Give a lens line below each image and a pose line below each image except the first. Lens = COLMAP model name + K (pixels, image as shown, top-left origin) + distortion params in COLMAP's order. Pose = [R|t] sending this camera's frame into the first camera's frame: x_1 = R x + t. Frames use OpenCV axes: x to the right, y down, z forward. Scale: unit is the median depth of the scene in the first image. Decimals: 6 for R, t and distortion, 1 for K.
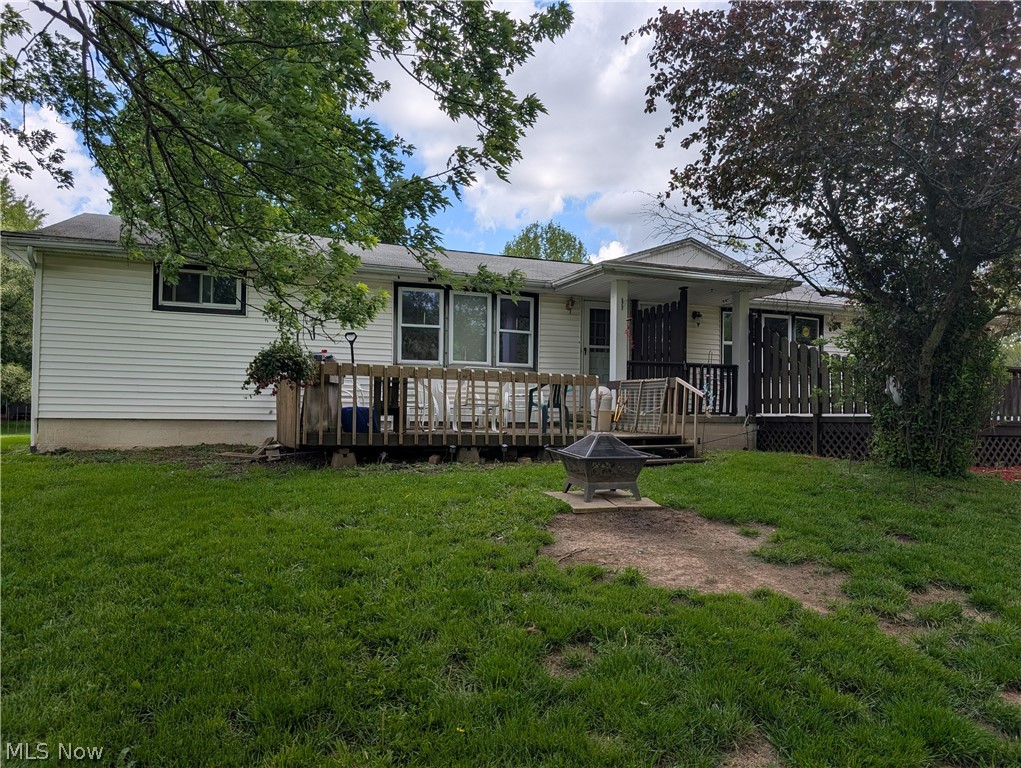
lens RADIAL K [[738.1, 0, 510.5], [0, 738.1, 384.0], [0, 0, 1]] dist [0.025967, -0.002009]
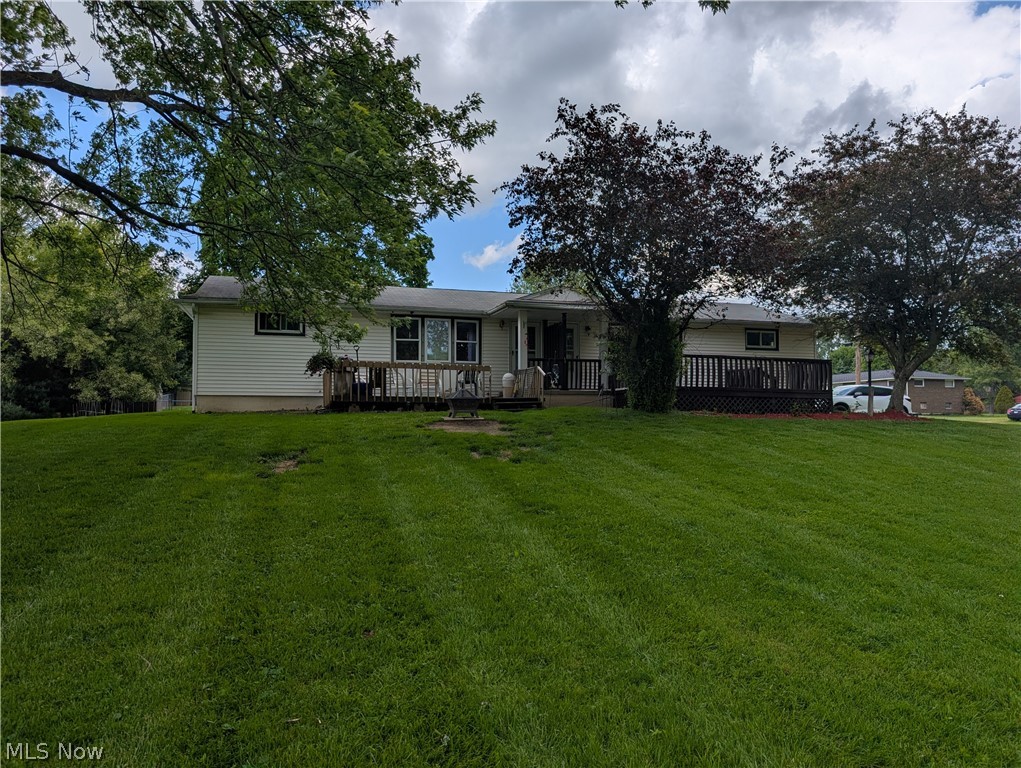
lens RADIAL K [[738.1, 0, 510.5], [0, 738.1, 384.0], [0, 0, 1]] dist [0.025967, -0.002009]
pose [[0.997075, -0.017811, -0.074325, 0.310361], [0.017232, 0.999816, -0.008420, 0.052514], [0.074461, 0.007115, 0.997199, -0.863183]]
